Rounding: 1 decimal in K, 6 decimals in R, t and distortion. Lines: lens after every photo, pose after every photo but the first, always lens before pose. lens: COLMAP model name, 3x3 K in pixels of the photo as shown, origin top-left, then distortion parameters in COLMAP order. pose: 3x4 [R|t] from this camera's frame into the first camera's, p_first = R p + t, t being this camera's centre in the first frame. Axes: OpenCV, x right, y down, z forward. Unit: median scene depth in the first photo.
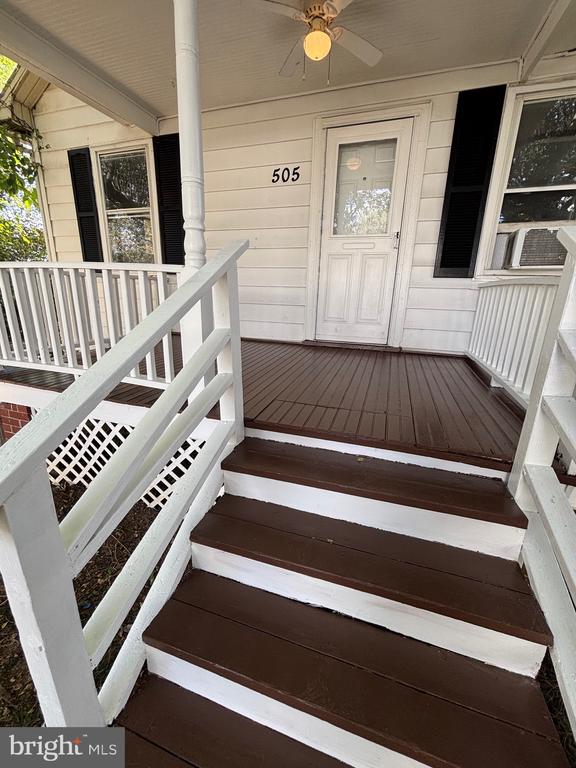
lens RADIAL K [[308.1, 0, 291.0], [0, 308.1, 383.5], [0, 0, 1]] dist [-0.003720, 0.002327]
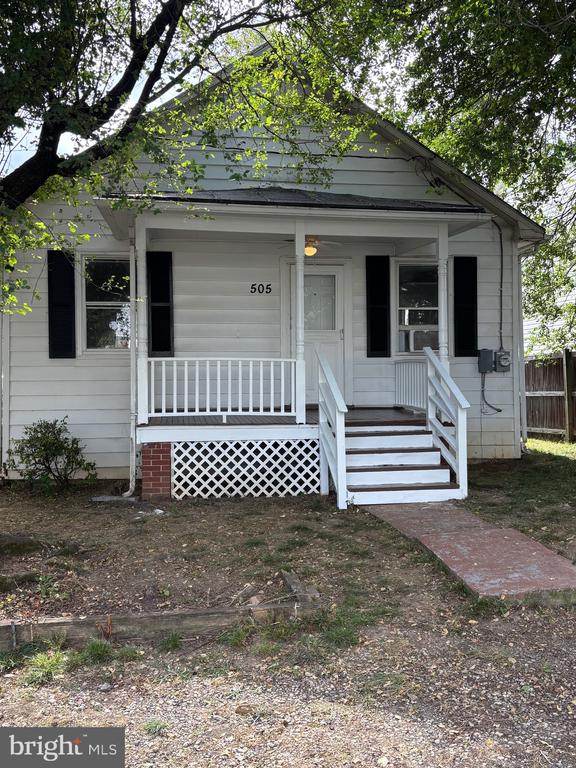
lens RADIAL K [[788.7, 0, 288.2], [0, 788.7, 382.9], [0, 0, 1]] dist [0.046050, 0.000000]
pose [[0.903611, -0.039756, 0.426506, -1.563072], [0.147638, 0.963580, -0.222974, 0.588263], [-0.402107, 0.264450, 0.876570, -2.228255]]
